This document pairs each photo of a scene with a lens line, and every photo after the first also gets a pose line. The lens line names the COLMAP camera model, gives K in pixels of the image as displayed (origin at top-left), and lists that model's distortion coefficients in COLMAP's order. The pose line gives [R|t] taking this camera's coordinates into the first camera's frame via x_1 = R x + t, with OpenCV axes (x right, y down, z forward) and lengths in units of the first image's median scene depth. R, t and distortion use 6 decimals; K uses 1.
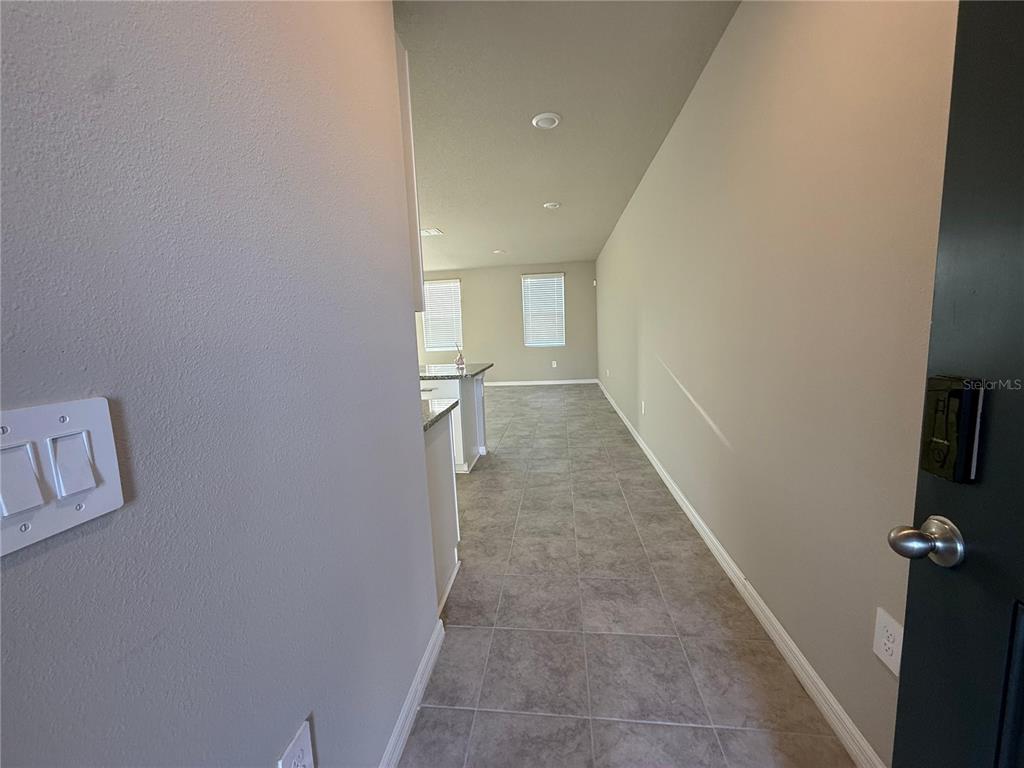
lens RADIAL K [[408.3, 0, 508.9], [0, 408.3, 383.1], [0, 0, 1]] dist [-0.000612, 0.000188]
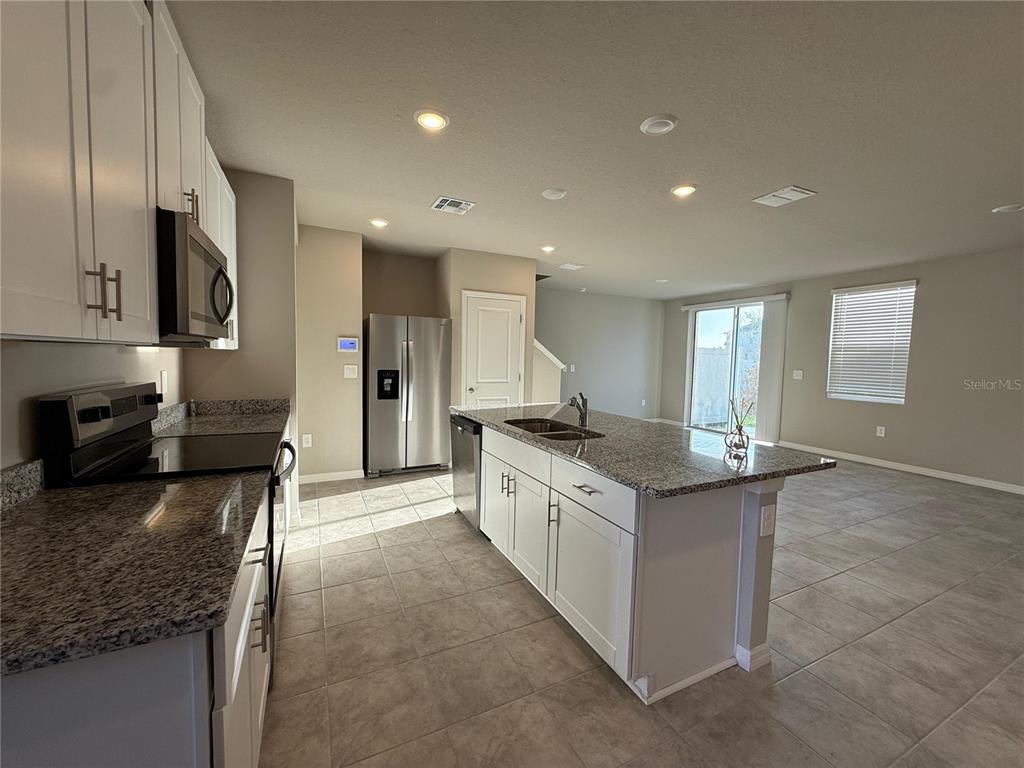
lens RADIAL K [[408.3, 0, 508.9], [0, 408.3, 383.1], [0, 0, 1]] dist [-0.000612, 0.000188]
pose [[0.538357, 0.110766, -0.835405, 0.069503], [-0.155500, 0.987359, 0.030705, -0.051557], [0.828246, 0.113376, 0.548776, 0.277413]]
